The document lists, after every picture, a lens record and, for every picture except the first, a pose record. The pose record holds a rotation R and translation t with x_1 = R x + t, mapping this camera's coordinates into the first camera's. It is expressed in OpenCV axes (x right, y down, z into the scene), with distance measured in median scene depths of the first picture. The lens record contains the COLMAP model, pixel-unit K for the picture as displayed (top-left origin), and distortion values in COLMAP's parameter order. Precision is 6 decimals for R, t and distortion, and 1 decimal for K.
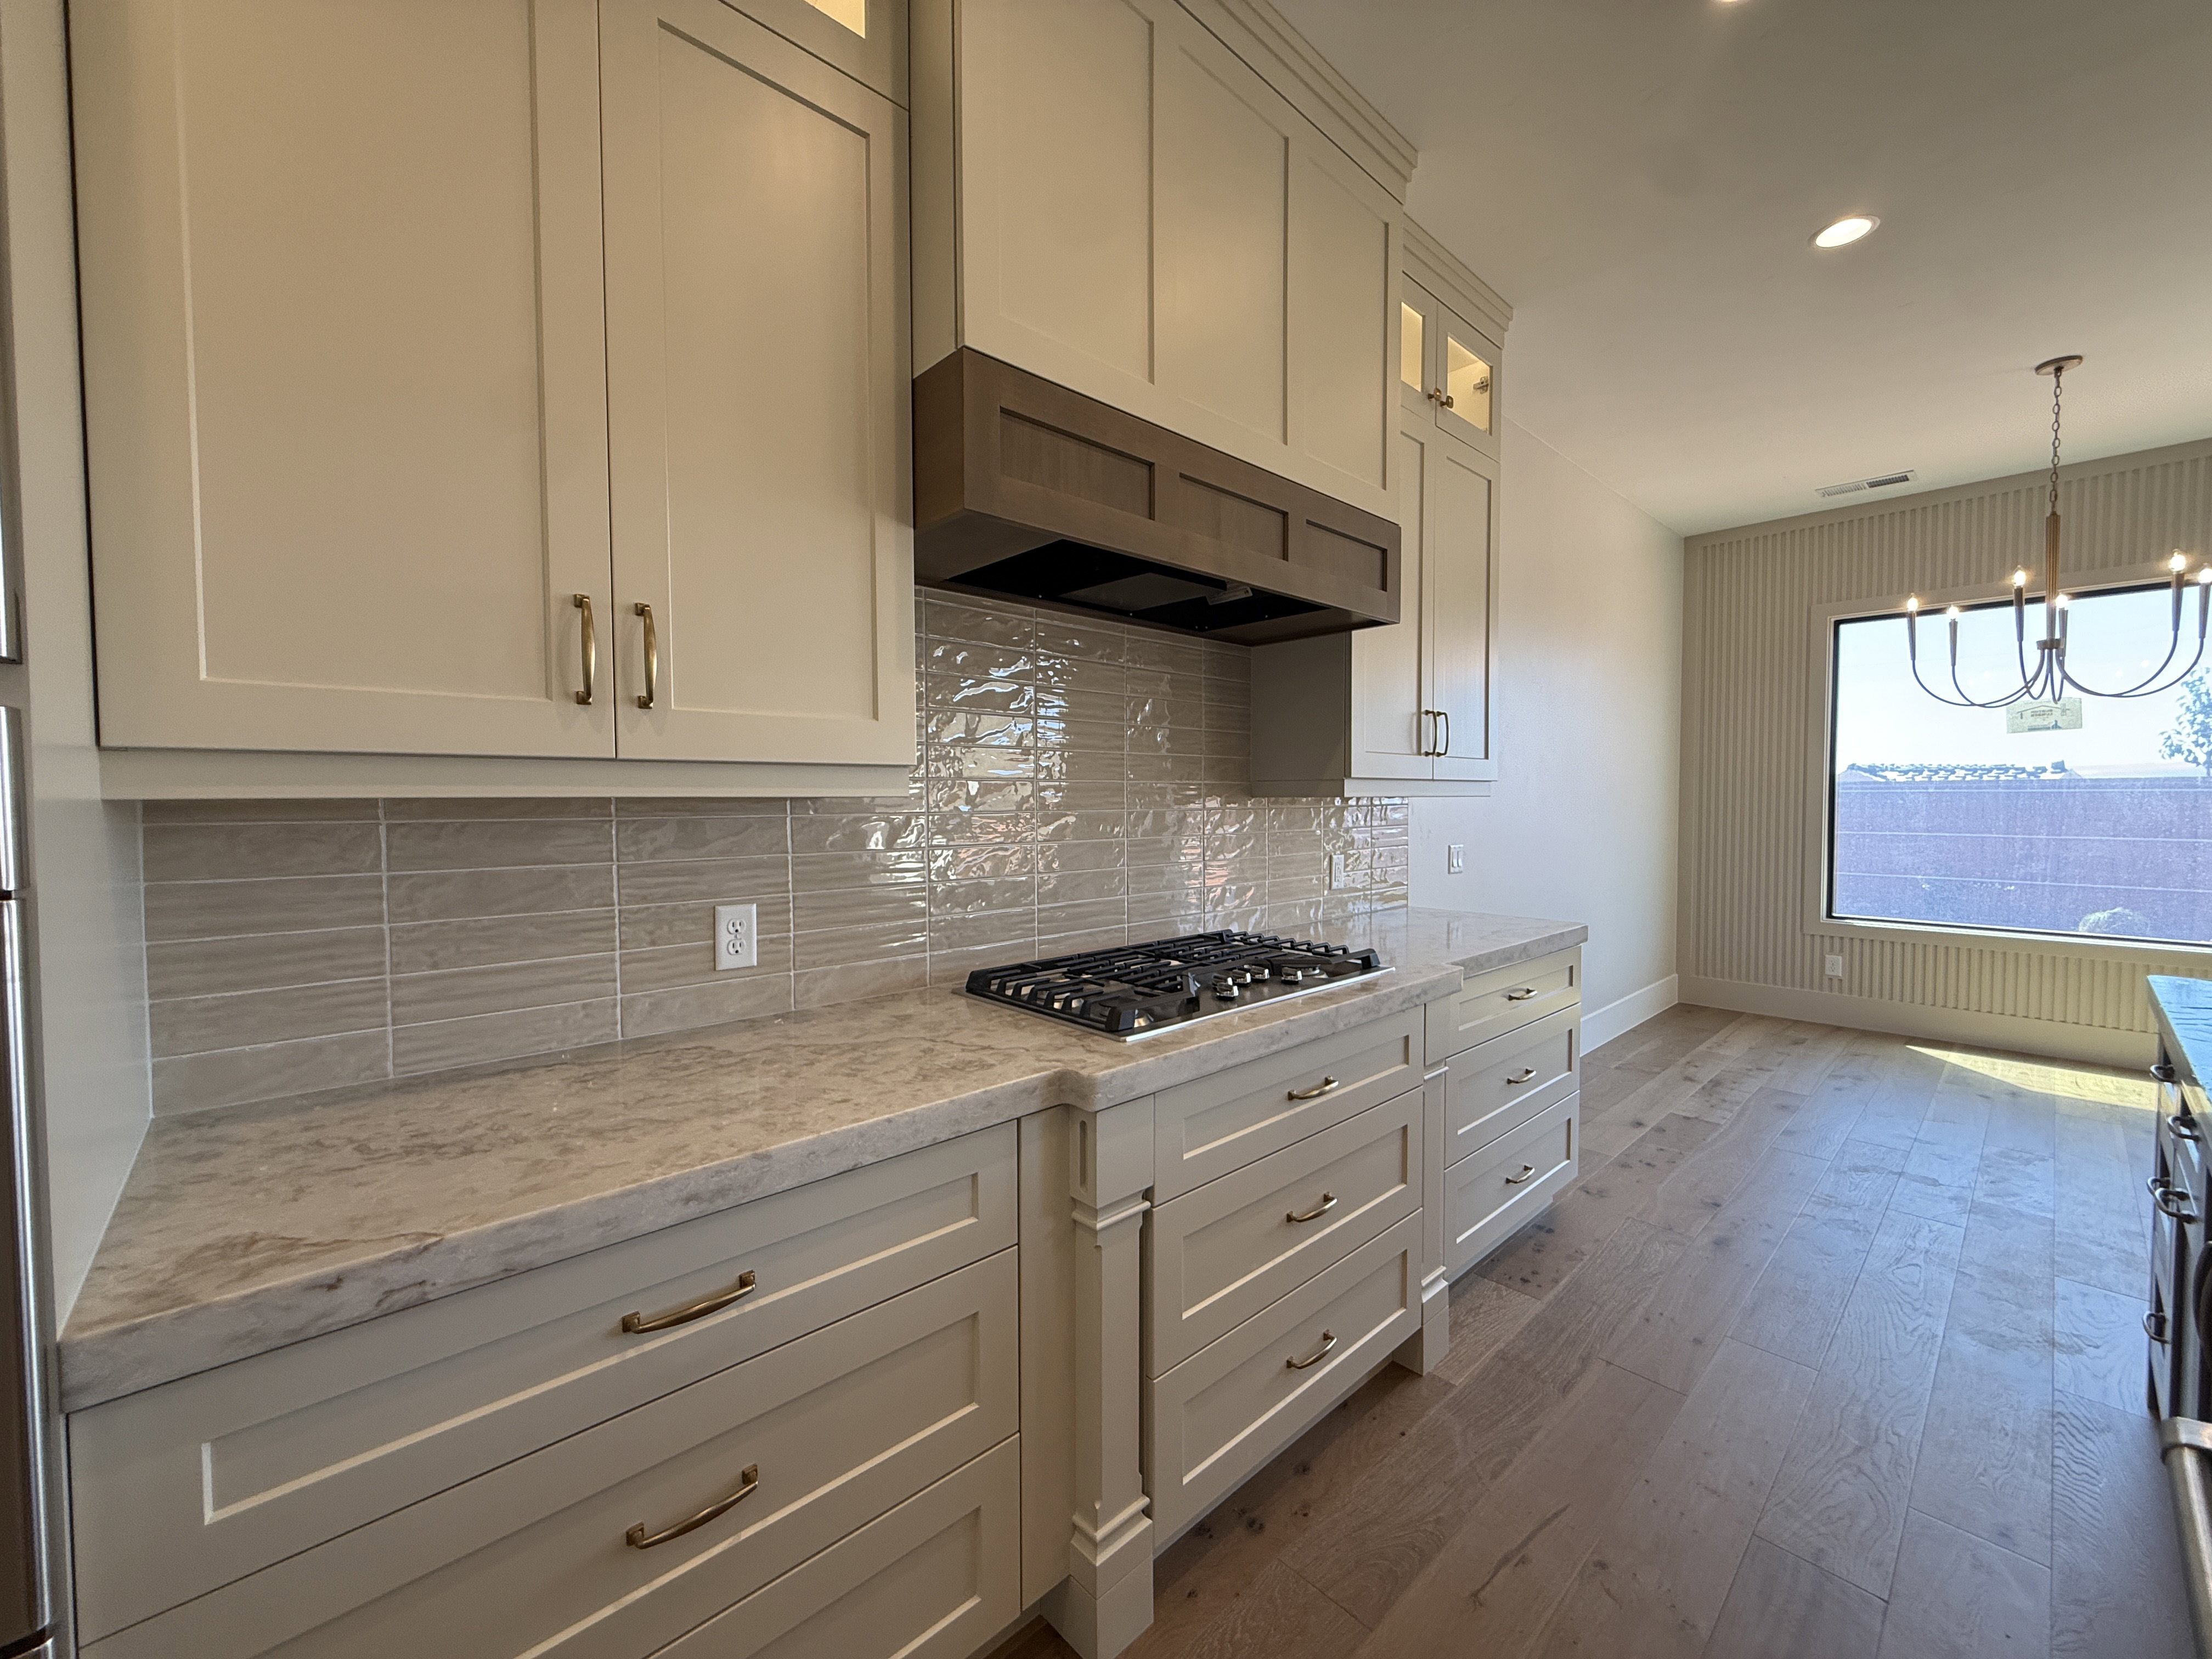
lens RADIAL K [[884.2, 0, 1087.8], [0, 884.2, 826.8], [0, 0, 1]] dist [0.001096, 0.000315]
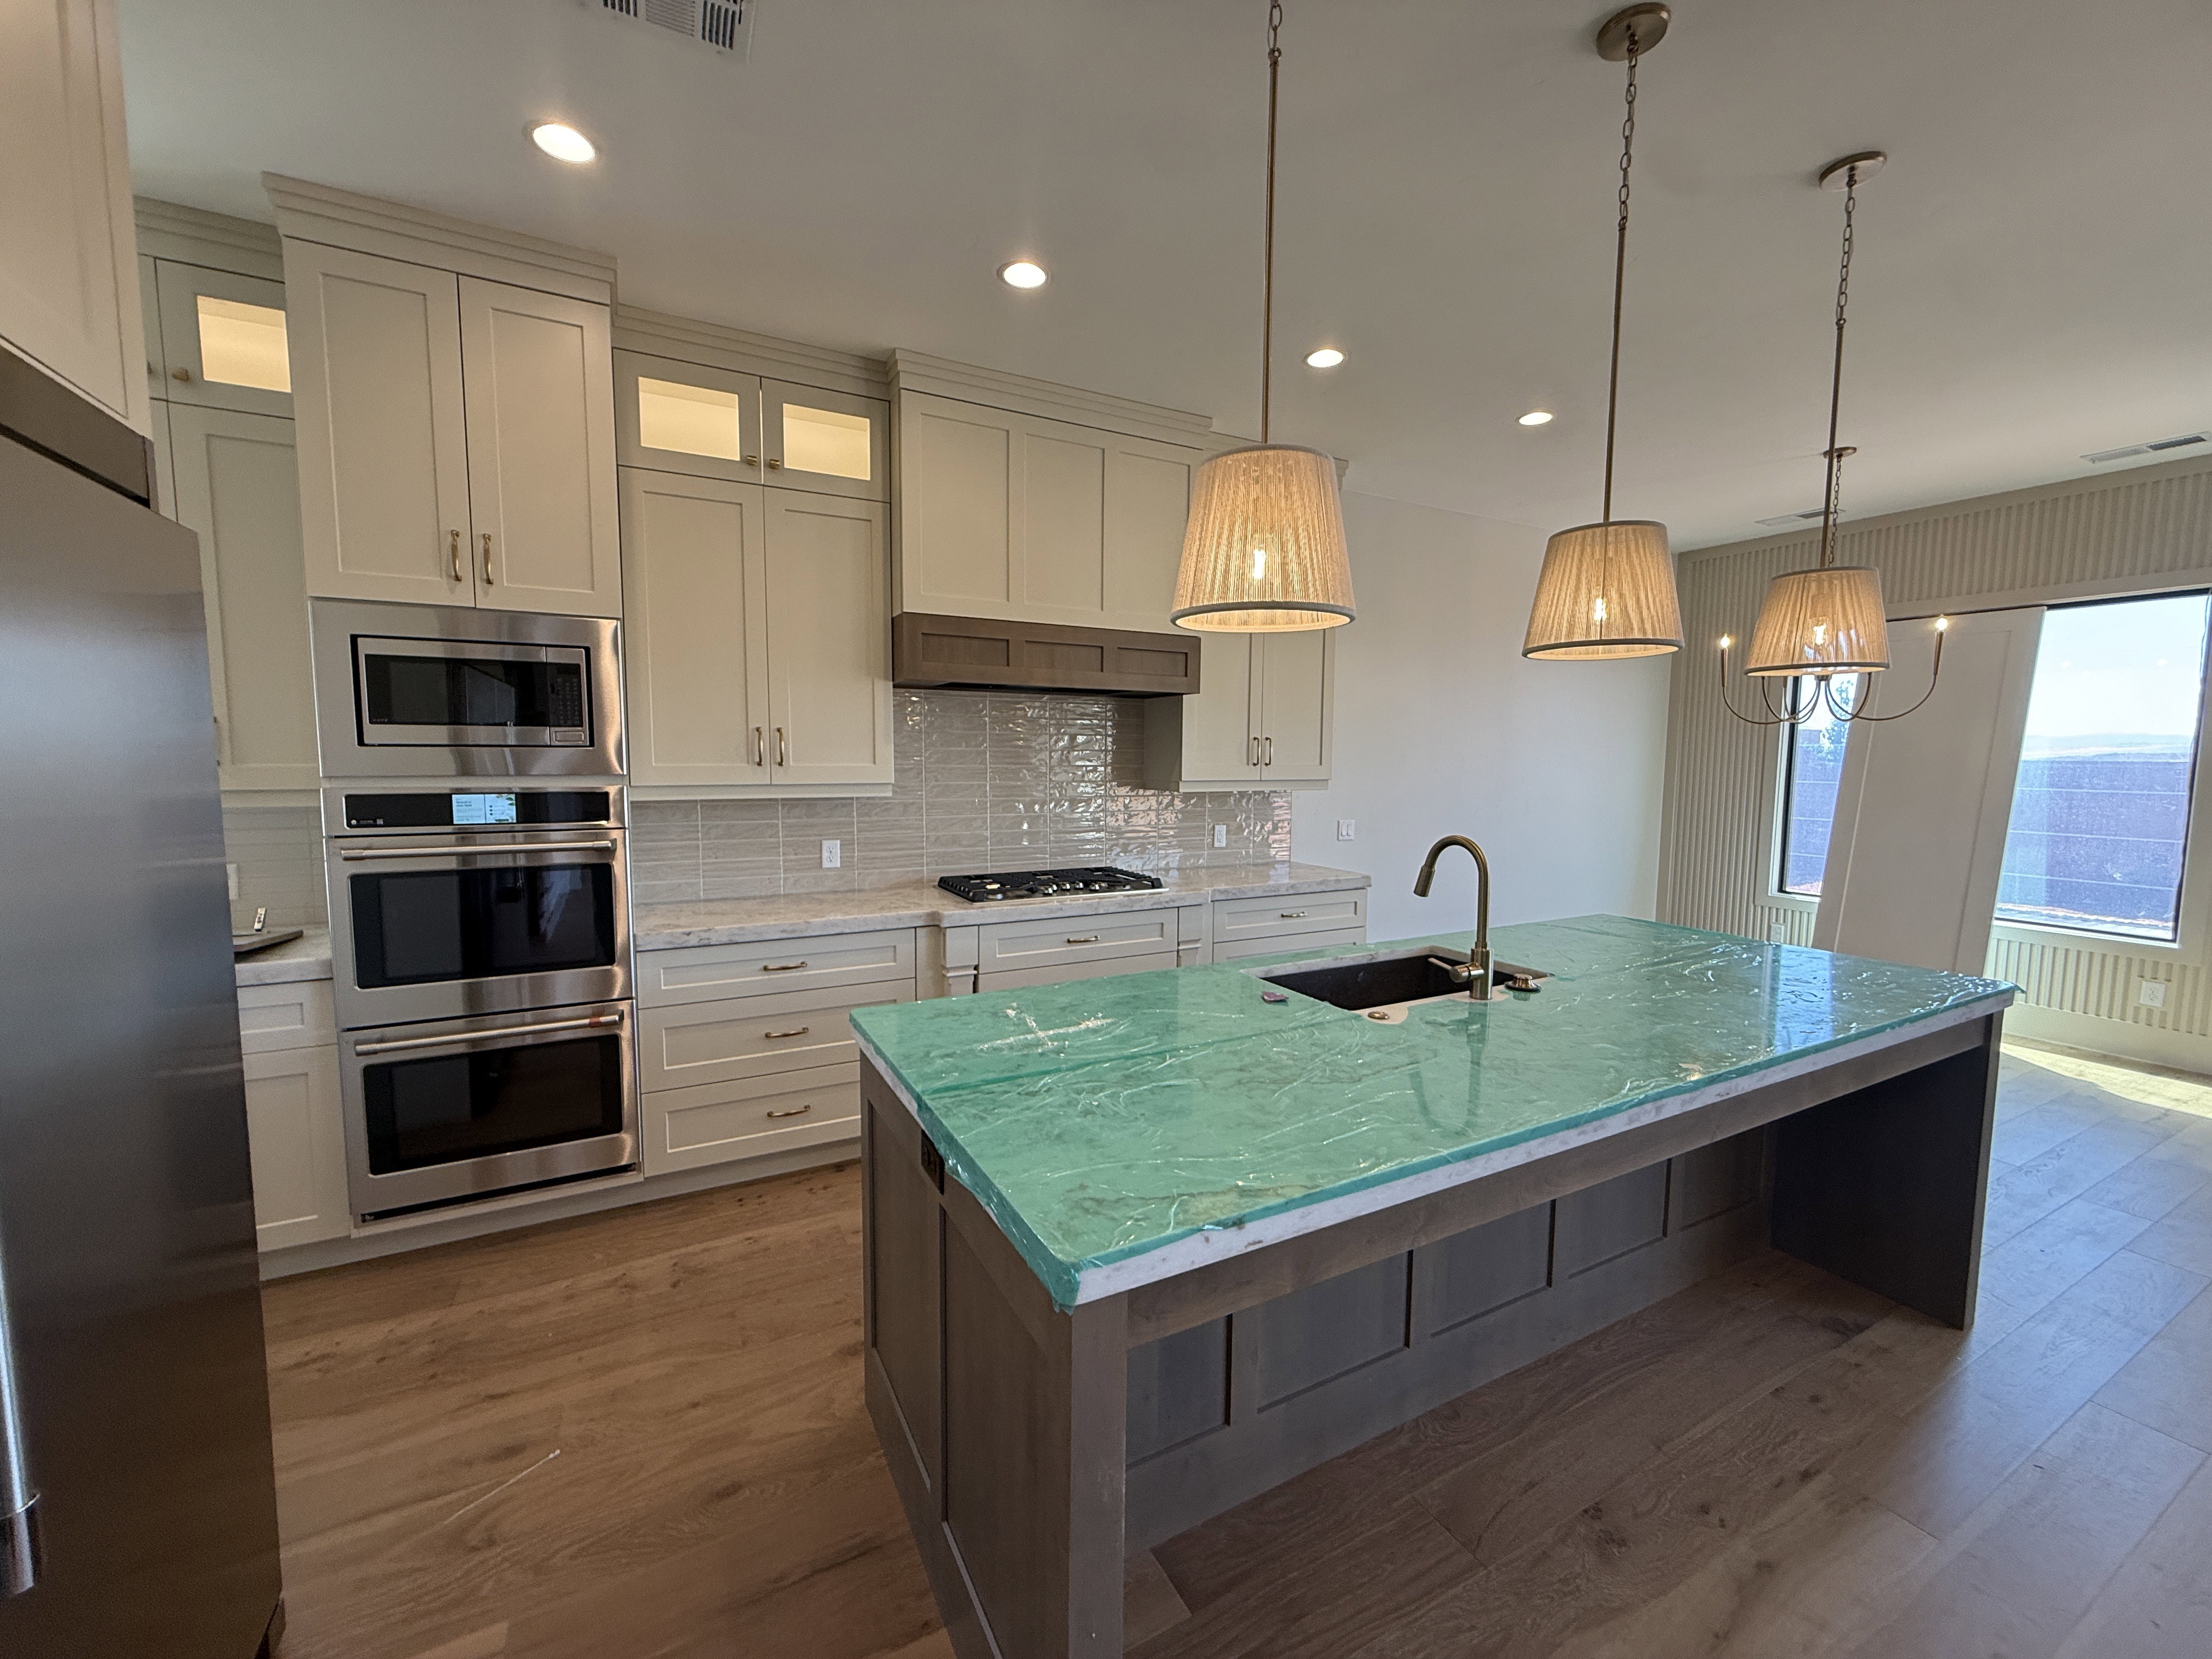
lens RADIAL K [[884.2, 0, 1092.5], [0, 884.2, 827.6], [0, 0, 1]] dist [0.001096, 0.000315]
pose [[0.967886, 0.032844, -0.249233, 0.903382], [-0.019690, 0.998287, 0.055089, -0.091398], [0.250616, -0.048412, 0.966875, -1.137675]]
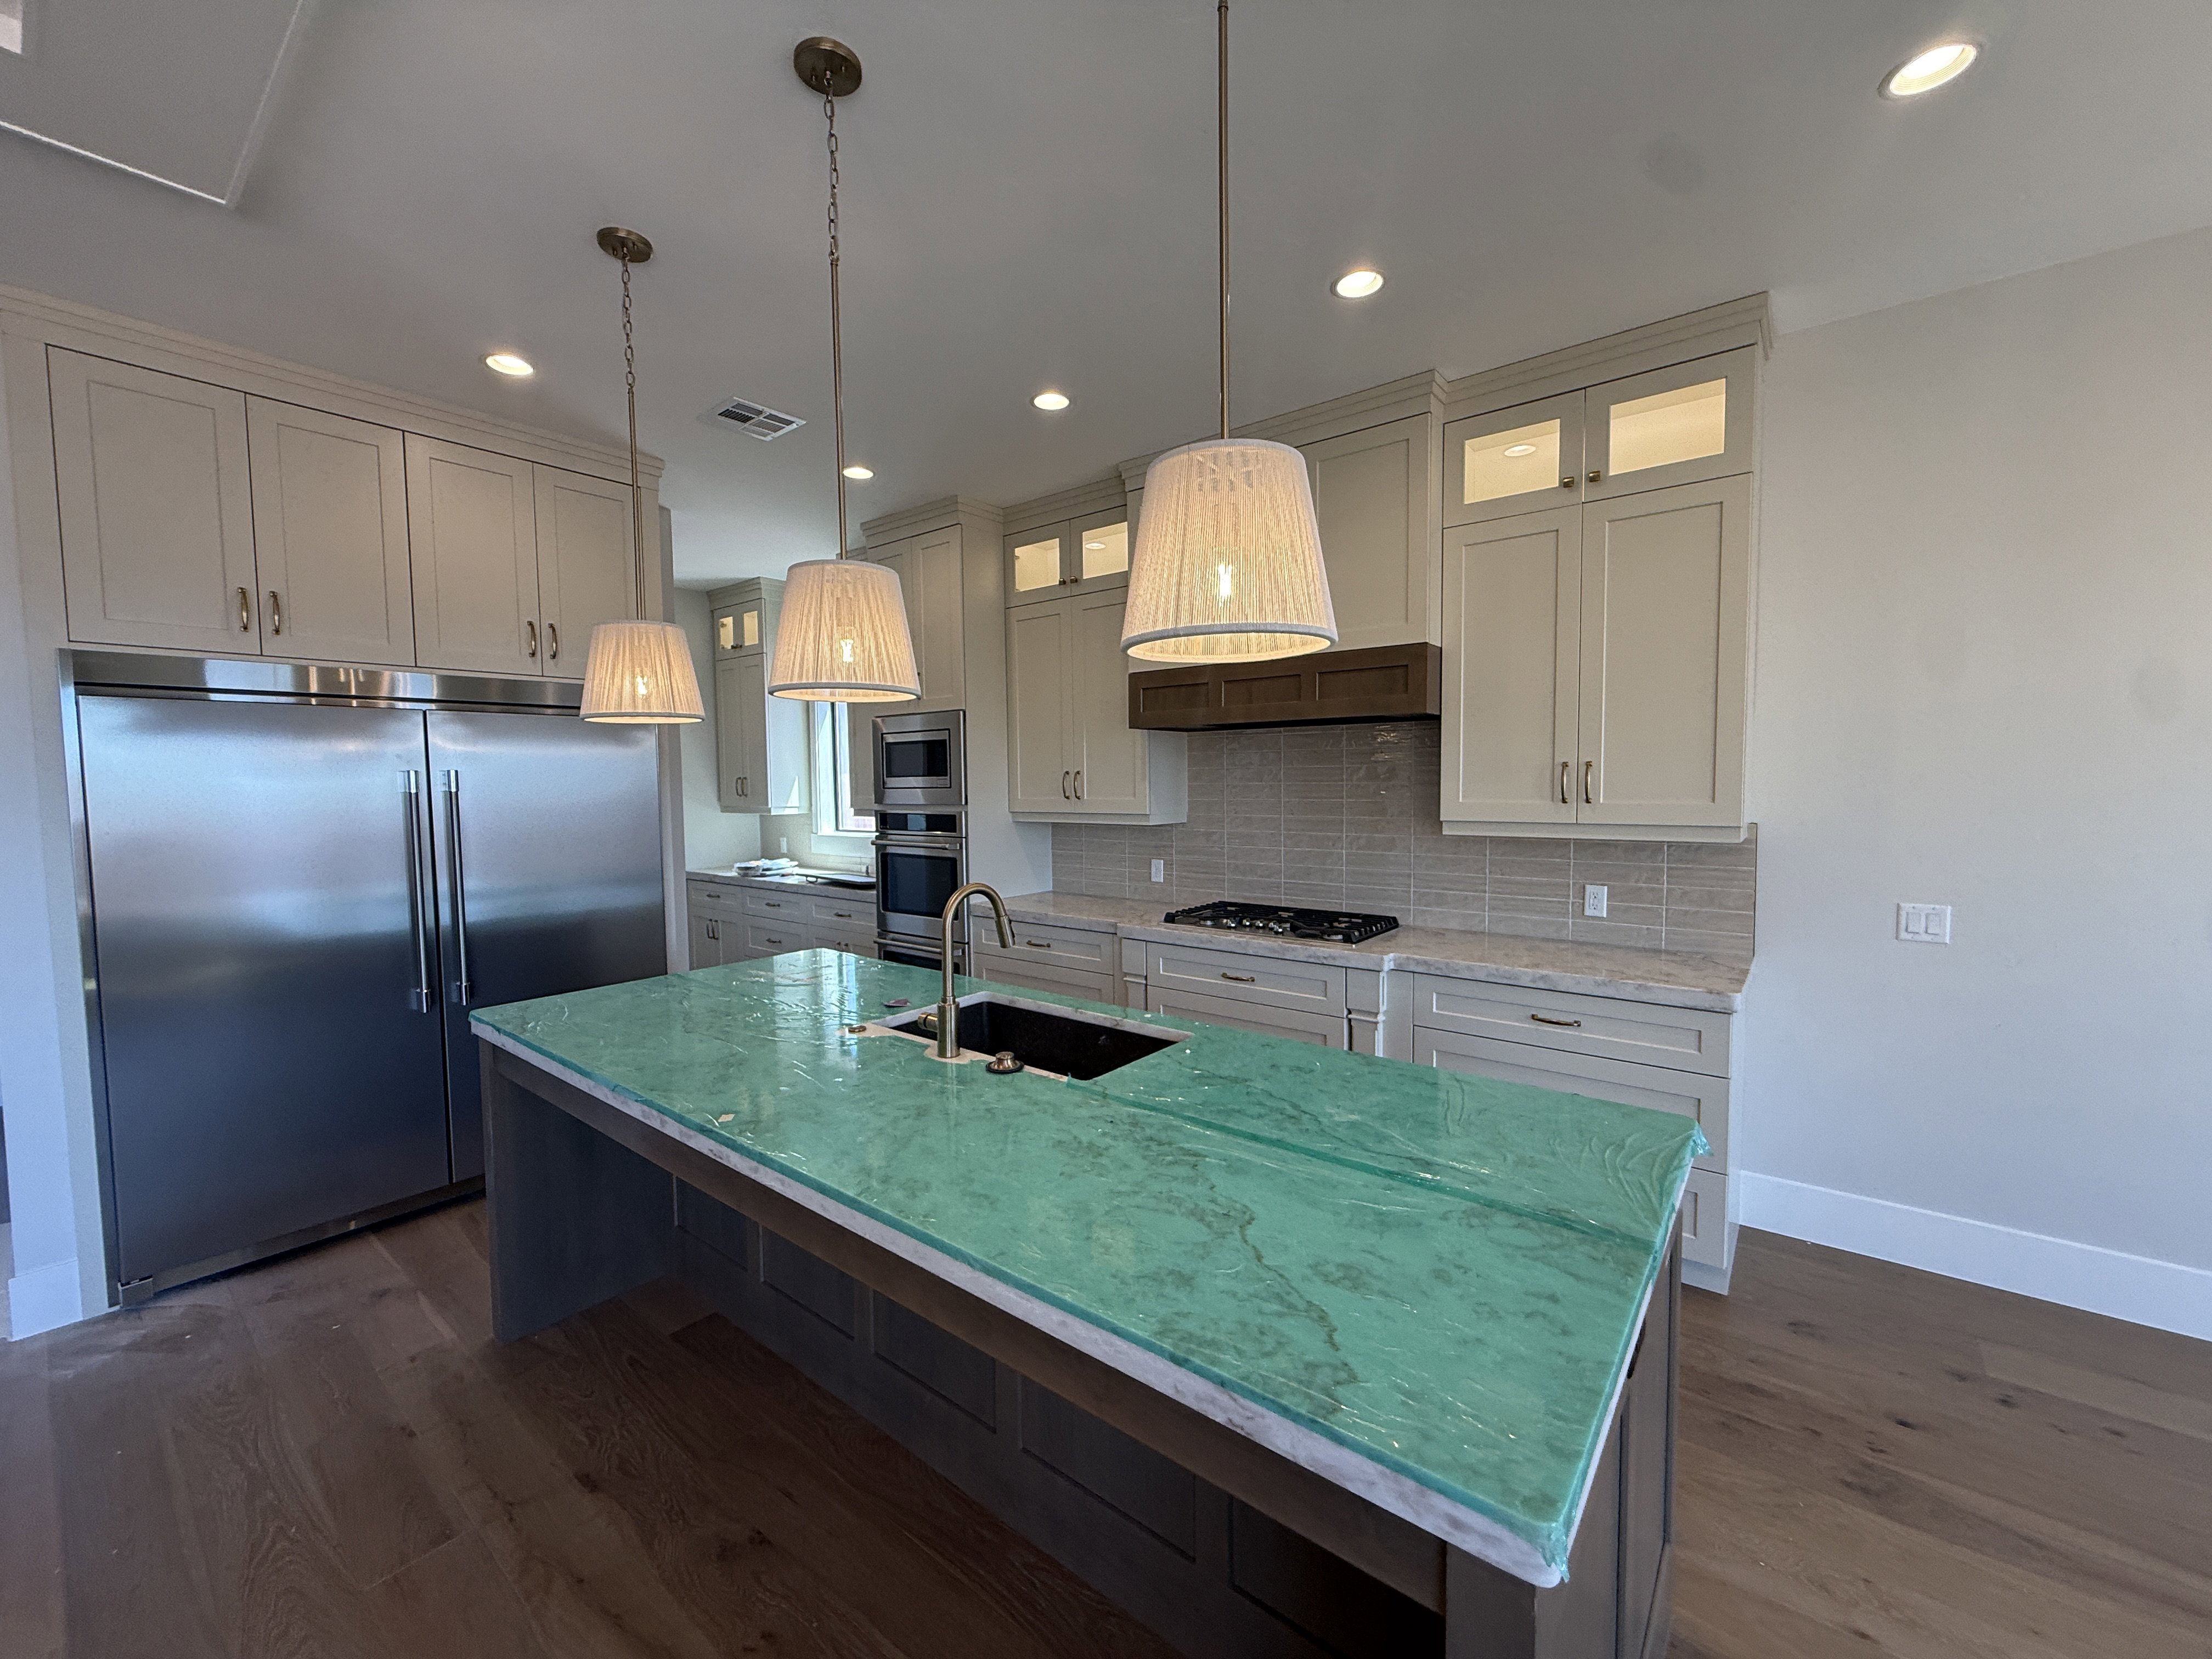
lens RADIAL K [[884.2, 0, 1109.8], [0, 884.2, 843.8], [0, 0, 1]] dist [0.001096, 0.000315]
pose [[0.135677, 0.068132, -0.988408, 2.553594], [-0.024205, 0.997563, 0.065441, -0.155770], [0.990457, 0.015046, 0.136995, 0.505826]]
